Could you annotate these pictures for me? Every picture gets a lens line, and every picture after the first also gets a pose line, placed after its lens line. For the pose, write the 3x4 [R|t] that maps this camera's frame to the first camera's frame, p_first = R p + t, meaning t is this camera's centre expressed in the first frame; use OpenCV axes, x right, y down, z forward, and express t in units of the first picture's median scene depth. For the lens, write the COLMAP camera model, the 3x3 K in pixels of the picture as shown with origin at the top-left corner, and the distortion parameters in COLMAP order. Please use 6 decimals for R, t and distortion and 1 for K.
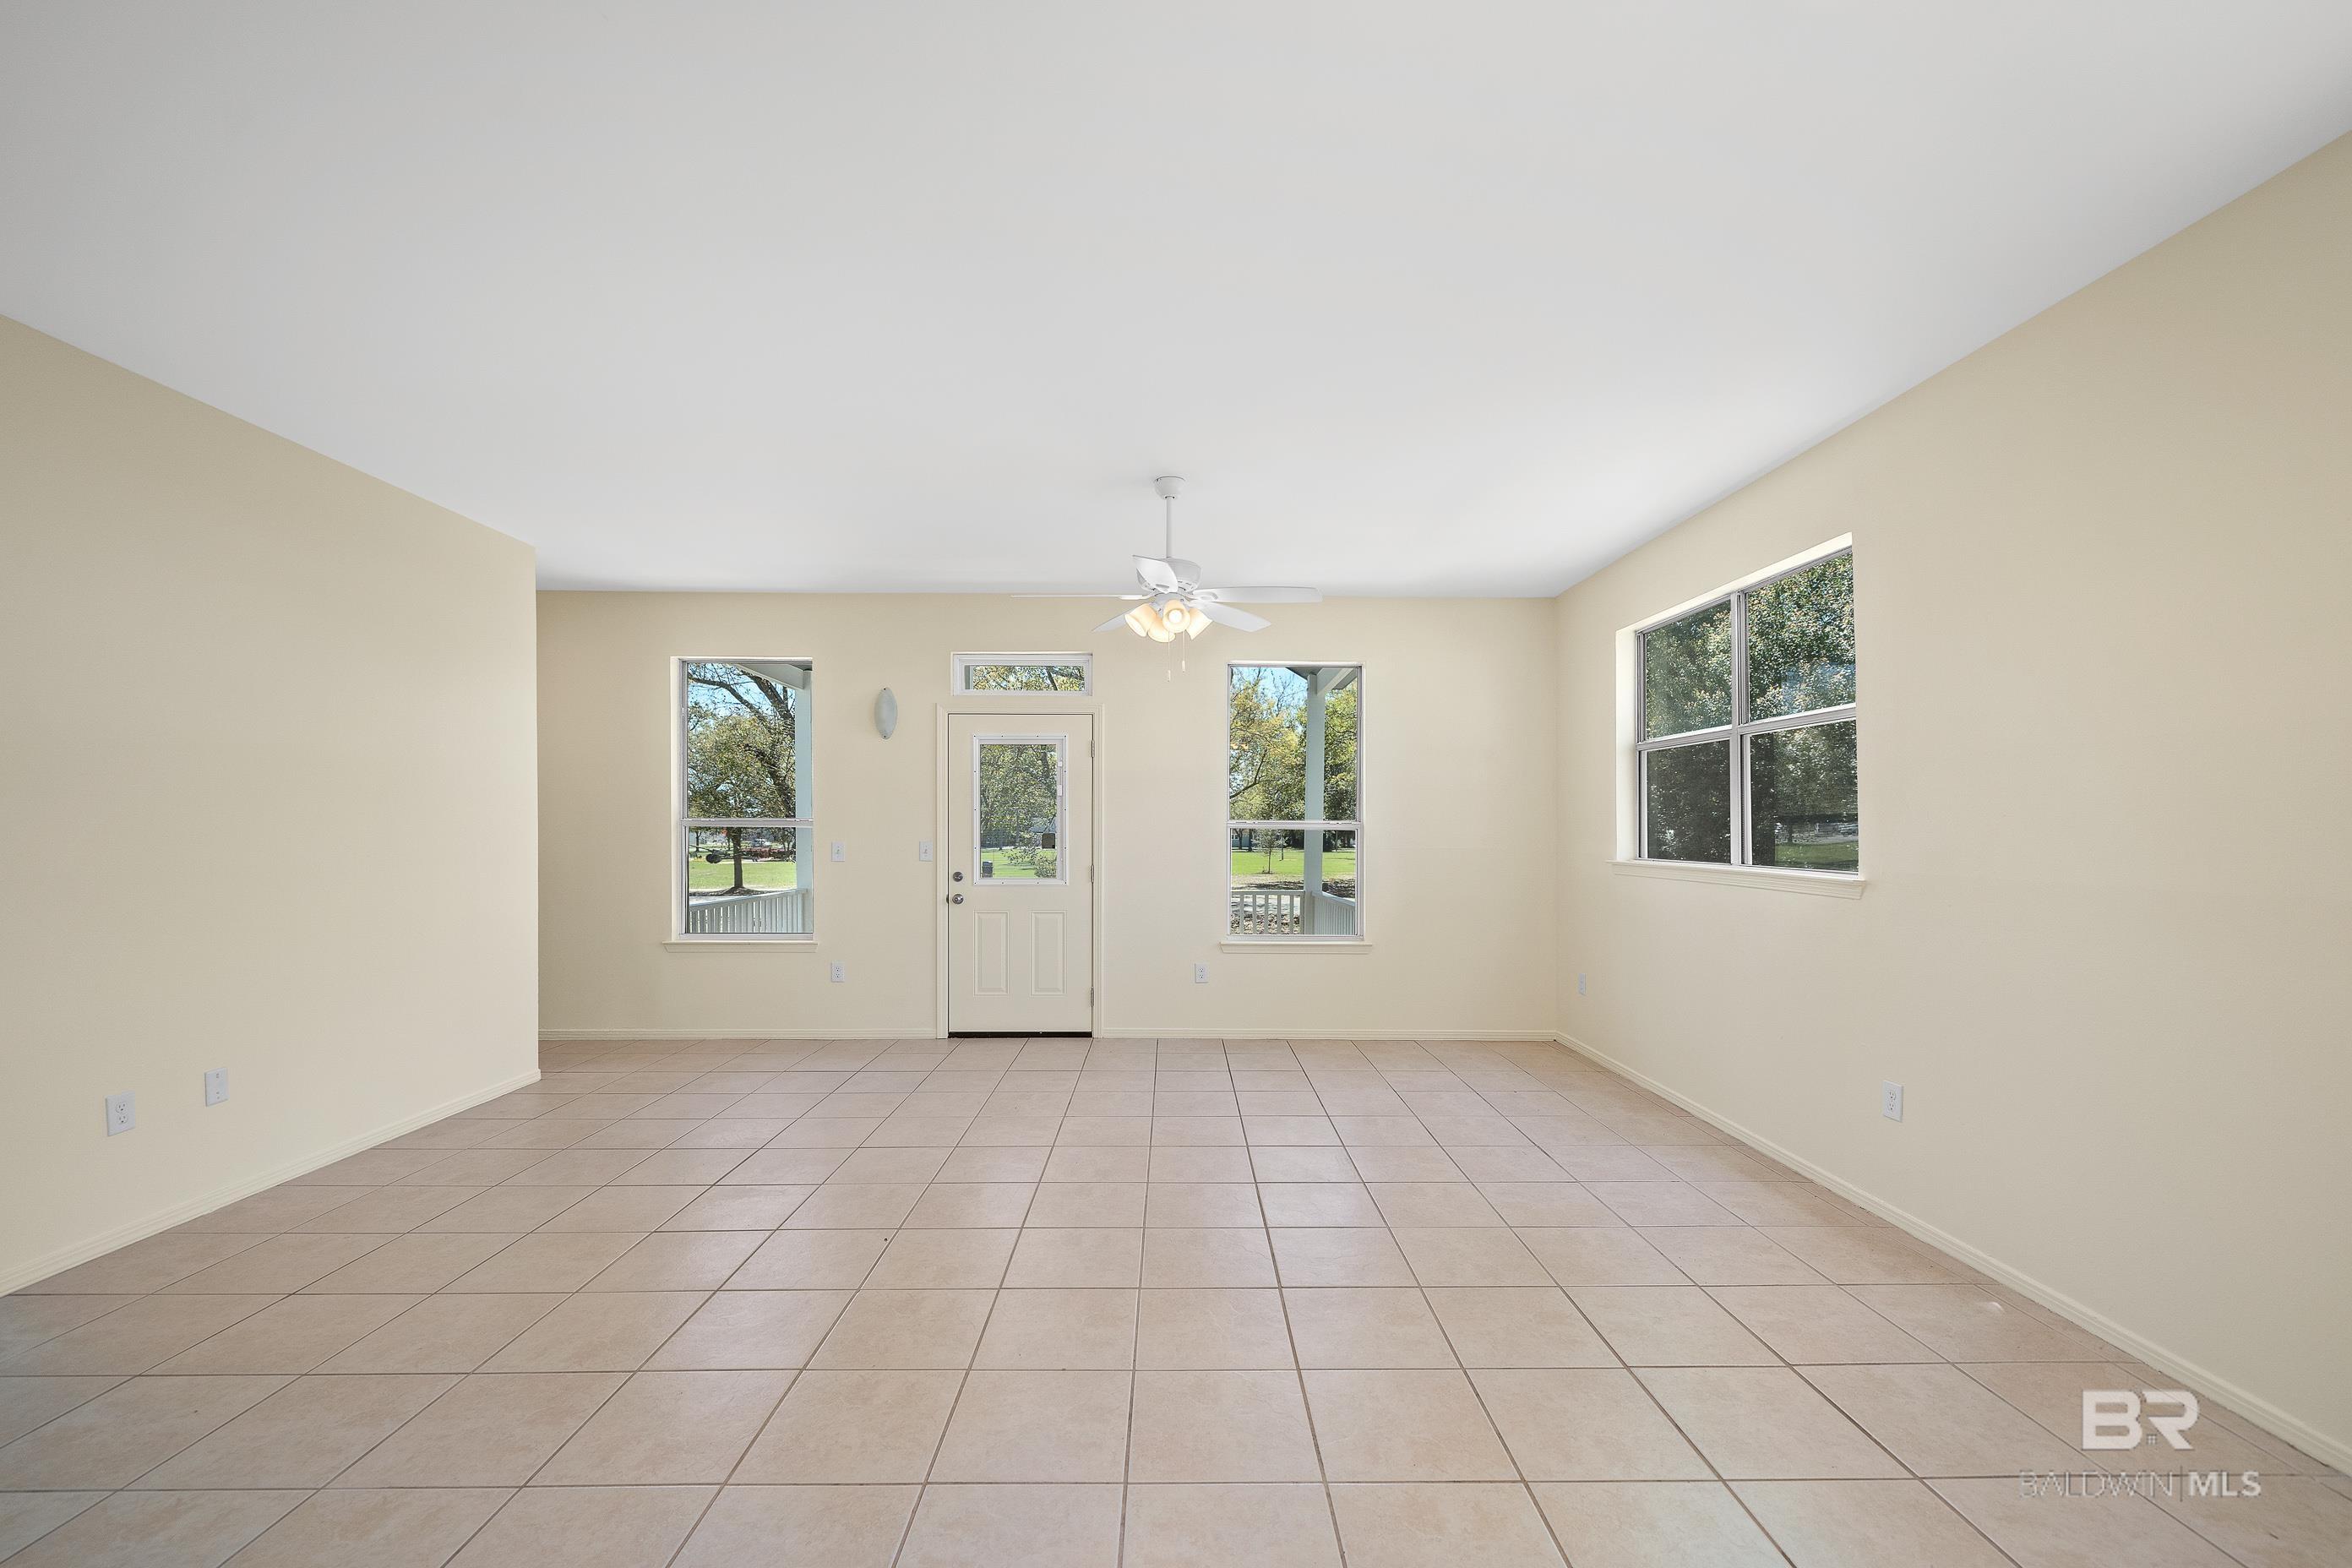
lens RADIAL K [[938.2, 0, 1186.1], [0, 938.2, 826.6], [0, 0, 1]] dist [0.001014, 0.000165]
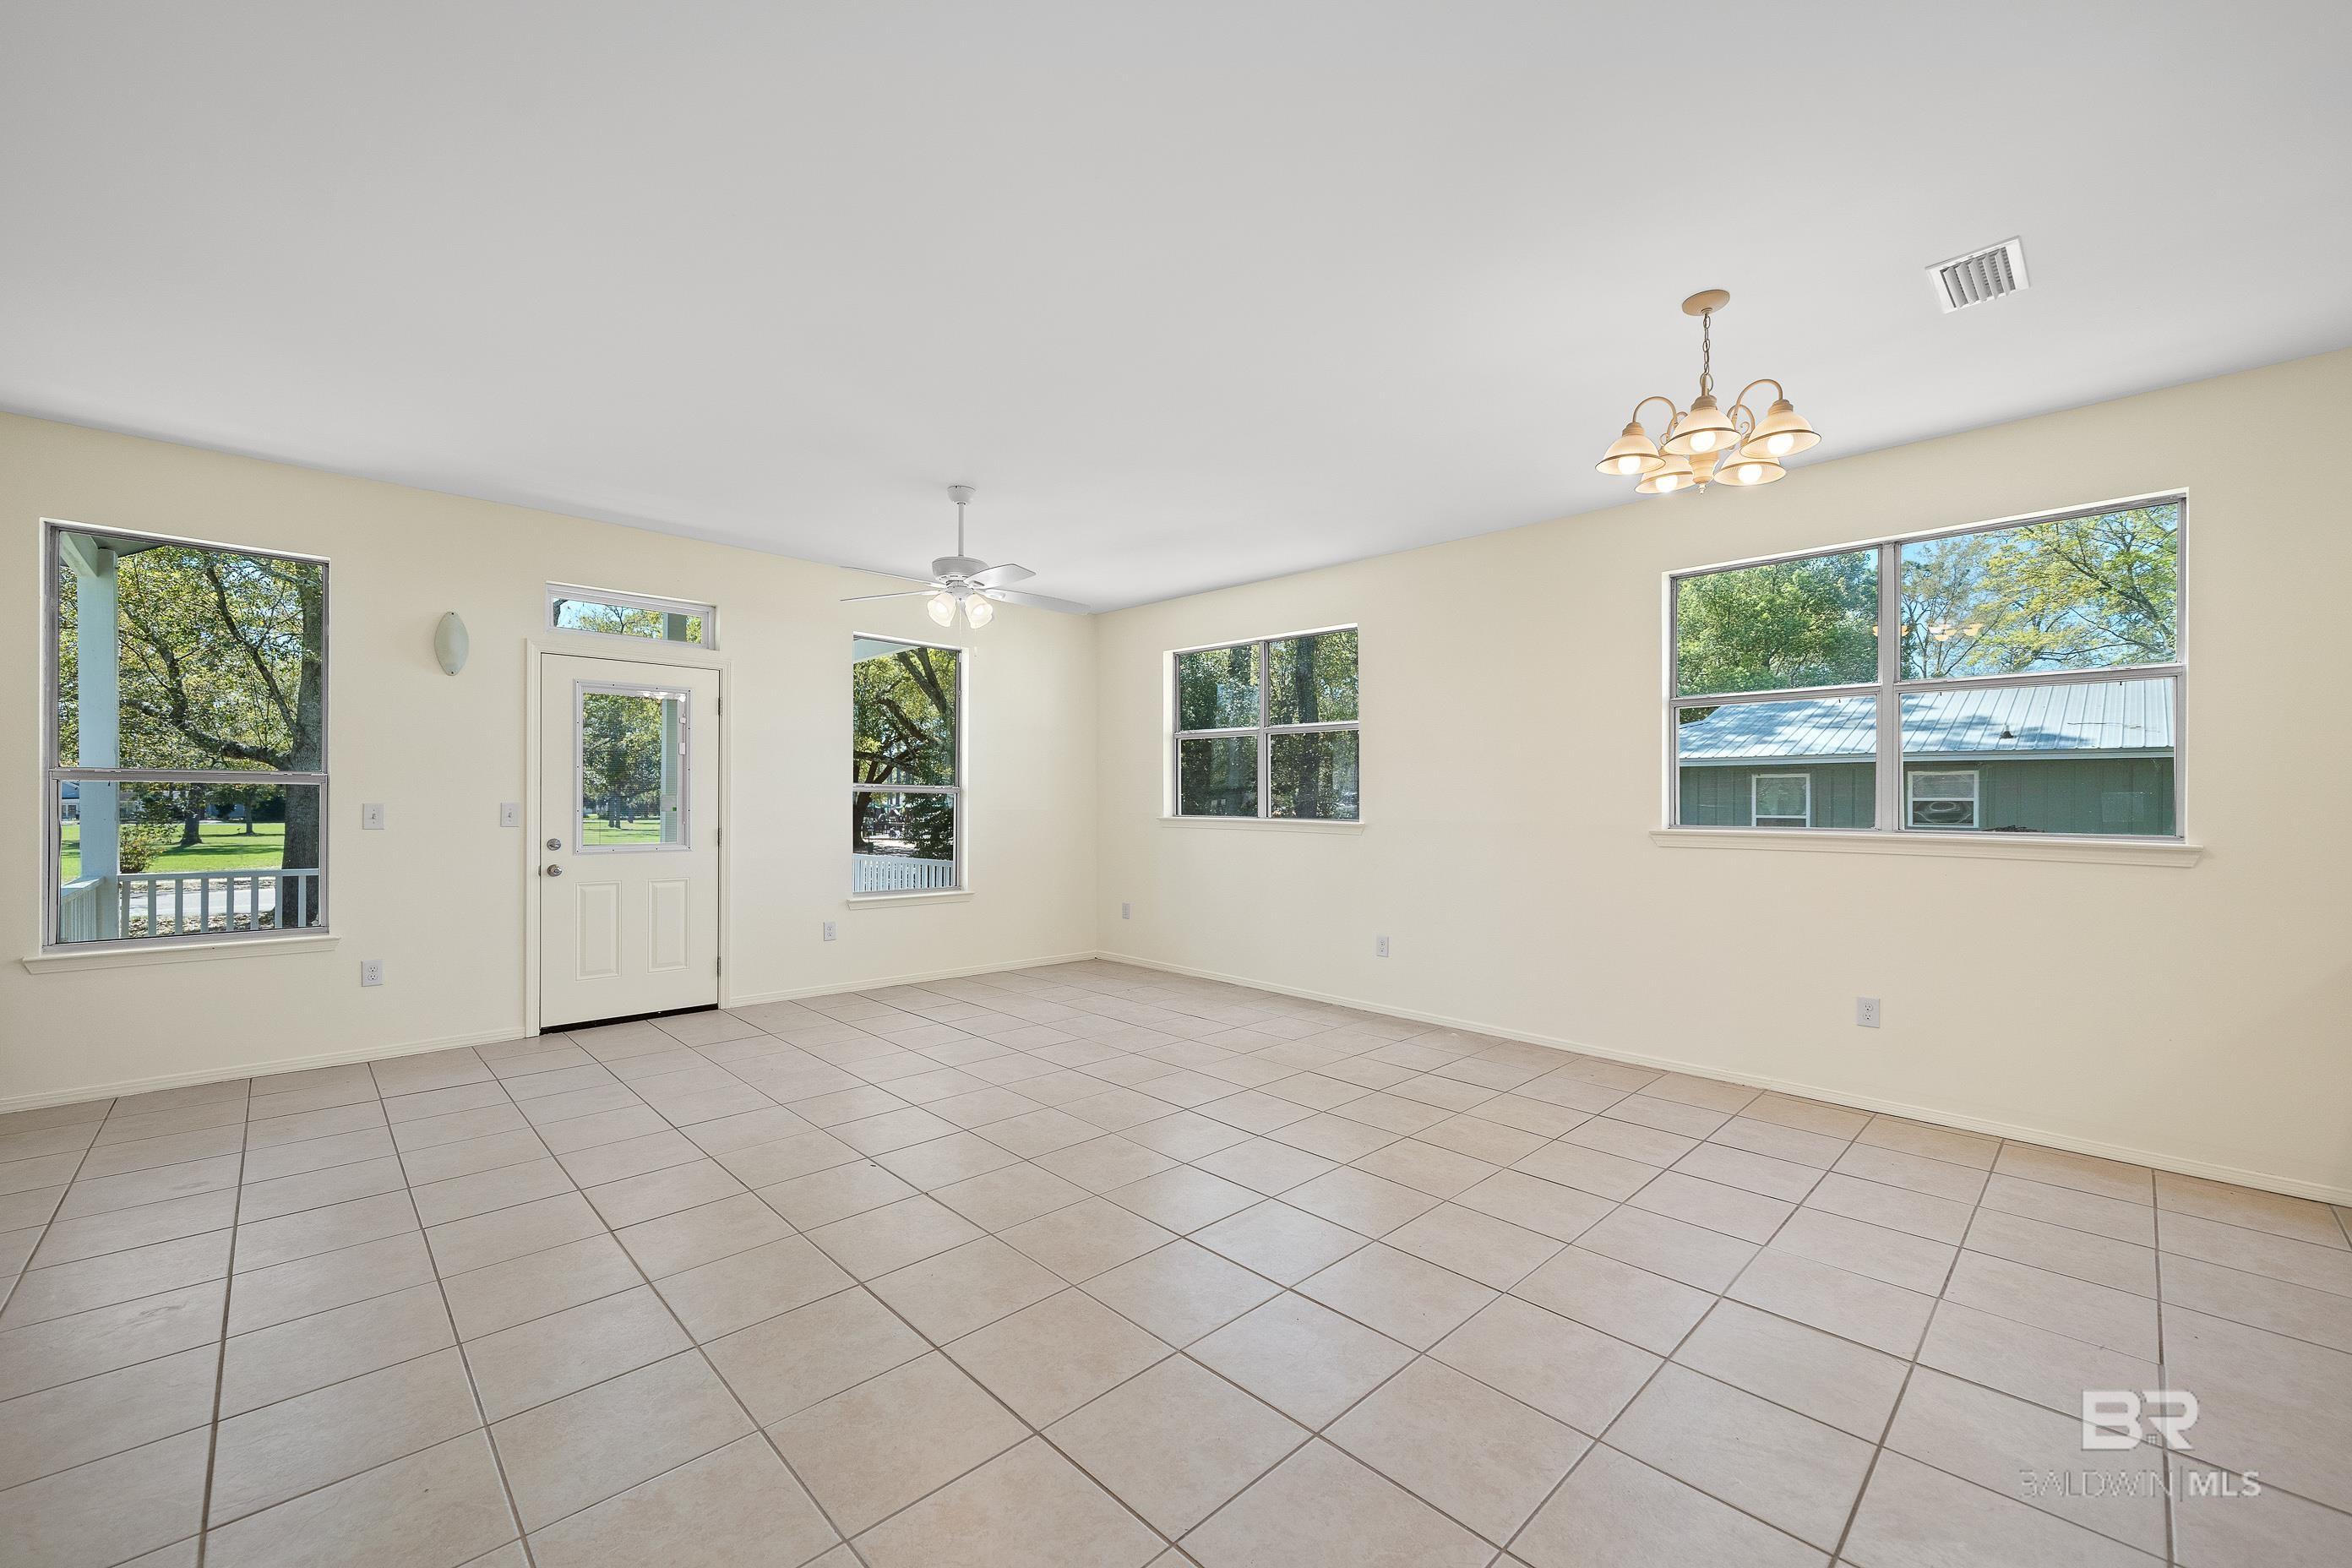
lens RADIAL K [[938.2, 0, 1209.9], [0, 938.2, 800.6], [0, 0, 1]] dist [0.001014, 0.000165]
pose [[0.713651, 0.001811, 0.700499, -0.418813], [-0.009759, 0.999925, 0.007357, 0.001110], [-0.700433, -0.012086, 0.713615, -0.025771]]
